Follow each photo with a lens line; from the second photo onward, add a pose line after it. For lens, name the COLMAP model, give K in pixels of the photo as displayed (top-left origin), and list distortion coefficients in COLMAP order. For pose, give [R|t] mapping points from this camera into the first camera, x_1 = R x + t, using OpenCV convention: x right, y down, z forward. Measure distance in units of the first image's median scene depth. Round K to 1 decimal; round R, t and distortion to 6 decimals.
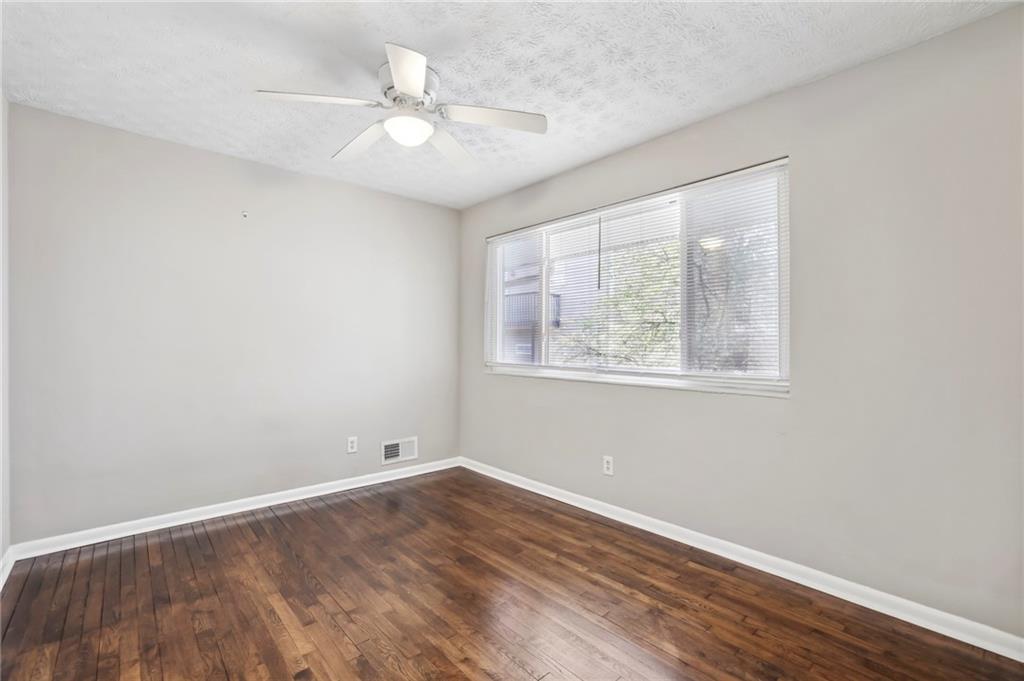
lens RADIAL K [[453.5, 0, 513.3], [0, 453.5, 346.5], [0, 0, 1]] dist [-0.042431, 0.016097]
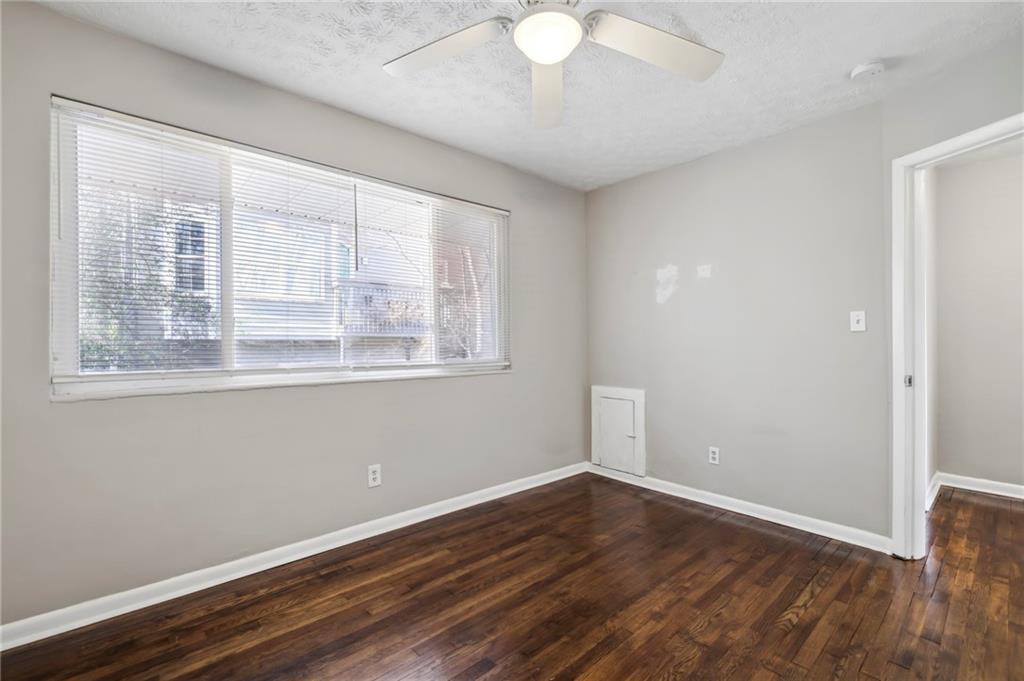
lens RADIAL K [[454.4, 0, 512.0], [0, 454.4, 340.5], [0, 0, 1]] dist [0.001547, 0.000337]
pose [[-0.008475, -0.003127, 0.999959, -0.774703], [0.007432, 0.999967, 0.003190, 0.001635], [-0.999936, 0.007459, -0.008452, 0.857099]]
